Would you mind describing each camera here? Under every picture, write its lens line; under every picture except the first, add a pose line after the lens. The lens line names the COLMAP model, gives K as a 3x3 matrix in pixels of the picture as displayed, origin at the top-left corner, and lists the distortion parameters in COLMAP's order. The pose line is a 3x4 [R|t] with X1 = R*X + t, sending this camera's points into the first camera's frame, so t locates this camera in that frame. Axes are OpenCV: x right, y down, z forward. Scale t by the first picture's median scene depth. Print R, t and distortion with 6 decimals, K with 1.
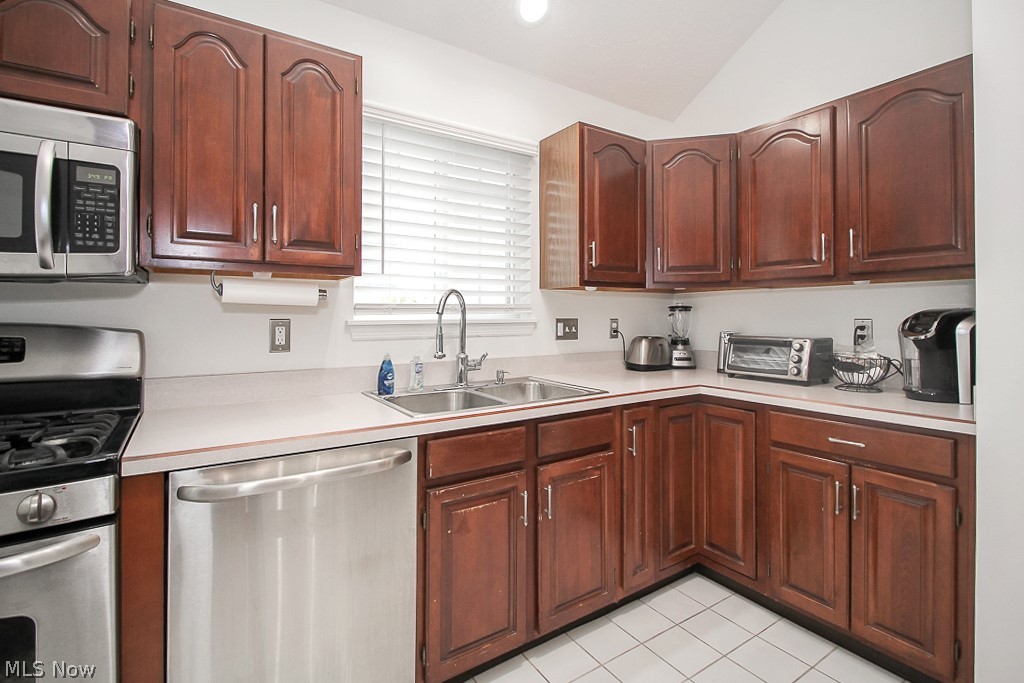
lens RADIAL K [[477.3, 0, 508.2], [0, 477.3, 311.1], [0, 0, 1]] dist [0.008584, -0.006834]
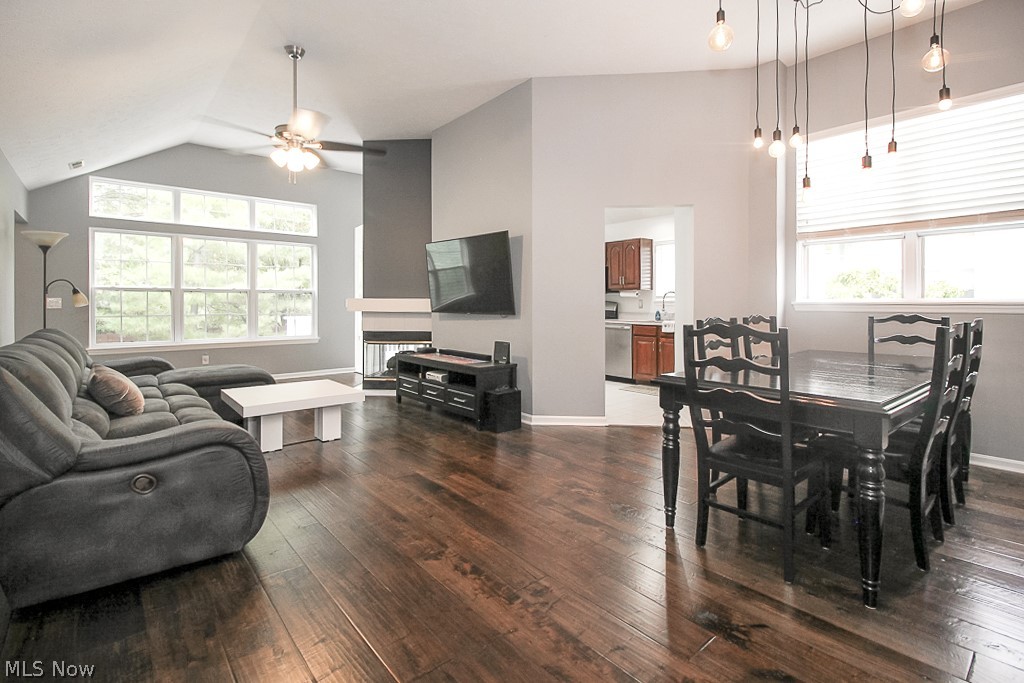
lens RADIAL K [[477.3, 0, 507.5], [0, 477.3, 301.7], [0, 0, 1]] dist [0.008584, -0.006834]
pose [[0.109191, -0.002546, -0.994018, 3.193427], [0.008633, 0.999961, -0.001613, 0.024656], [0.993983, -0.008406, 0.109208, -0.536841]]
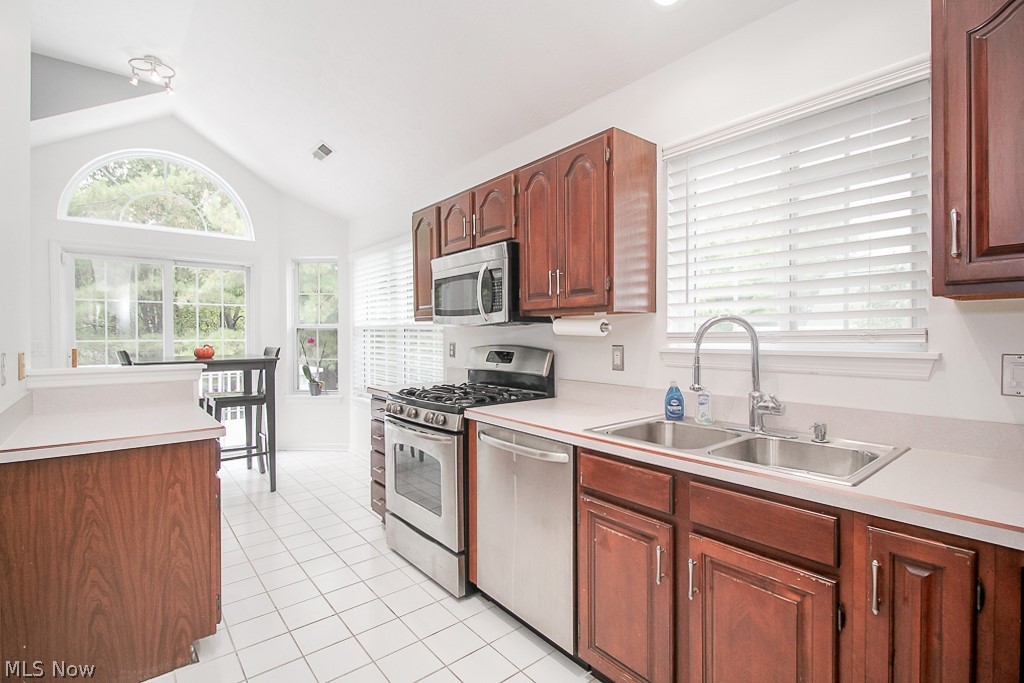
lens RADIAL K [[477.3, 0, 498.6], [0, 477.3, 335.7], [0, 0, 1]] dist [0.008584, -0.006834]
pose [[0.088395, 0.000009, -0.996086, 0.730856], [0.011939, 0.999928, 0.001068, -0.014089], [0.996014, -0.011987, 0.088388, 0.516001]]
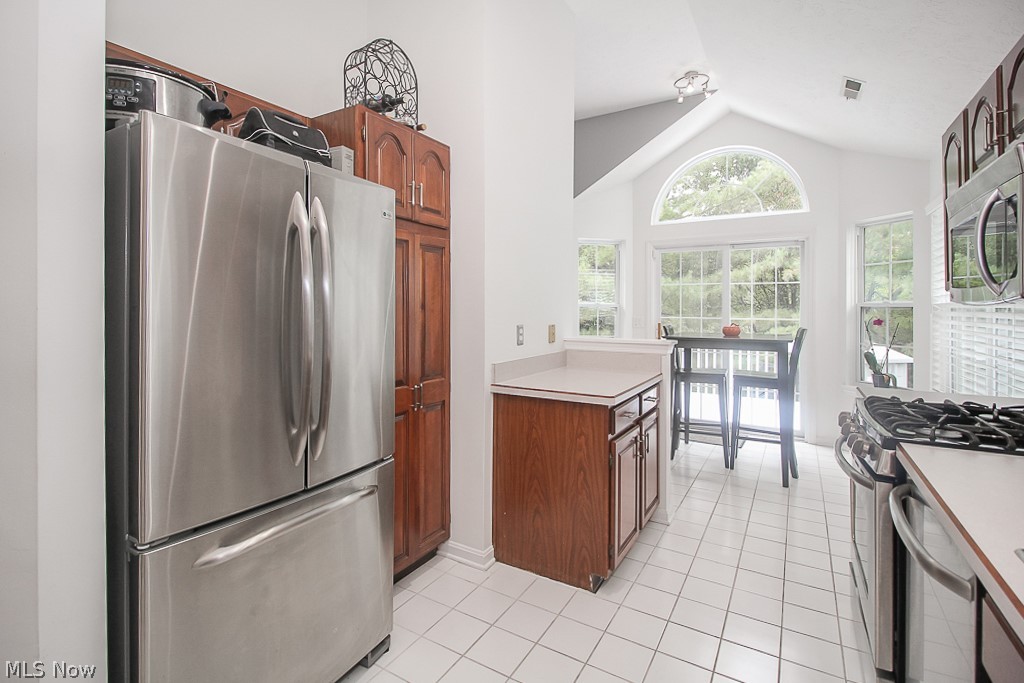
lens RADIAL K [[477.3, 0, 508.5], [0, 477.3, 305.6], [0, 0, 1]] dist [0.008584, -0.006834]
pose [[-0.900920, -0.011947, -0.433821, 0.397244], [-0.002908, 0.999765, -0.021494, -0.017183], [0.433976, -0.018103, -0.900743, 0.932498]]
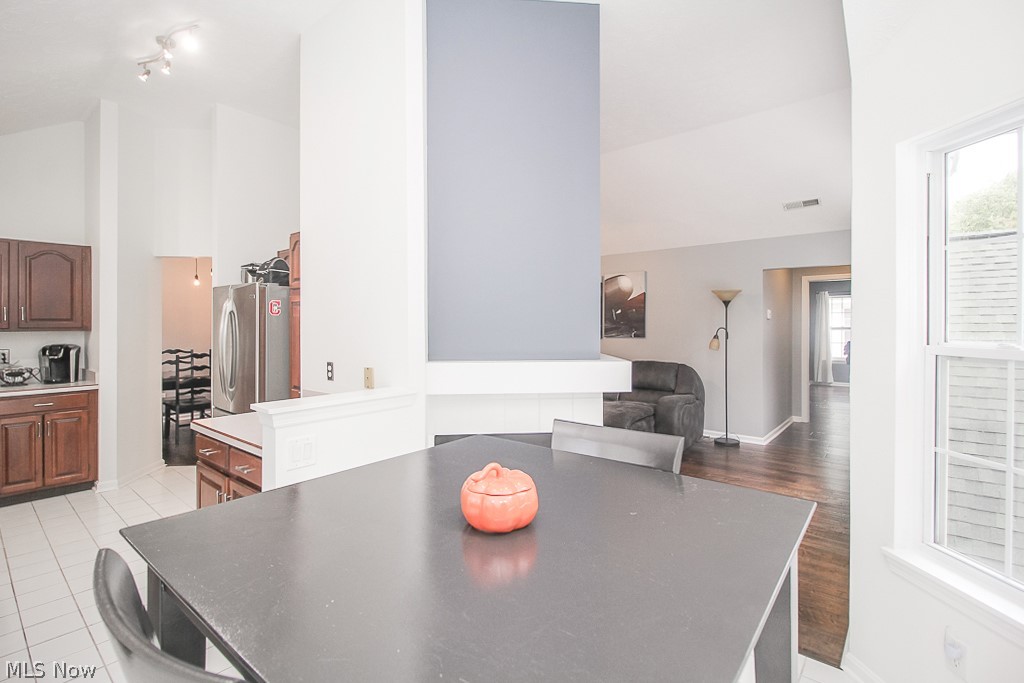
lens RADIAL K [[477.3, 0, 507.6], [0, 477.3, 325.8], [0, 0, 1]] dist [0.008584, -0.006834]
pose [[-0.285318, -0.004933, 0.958420, -1.818539], [-0.010772, 0.999940, 0.001940, -0.114305], [-0.958372, -0.009771, -0.285354, -0.411709]]
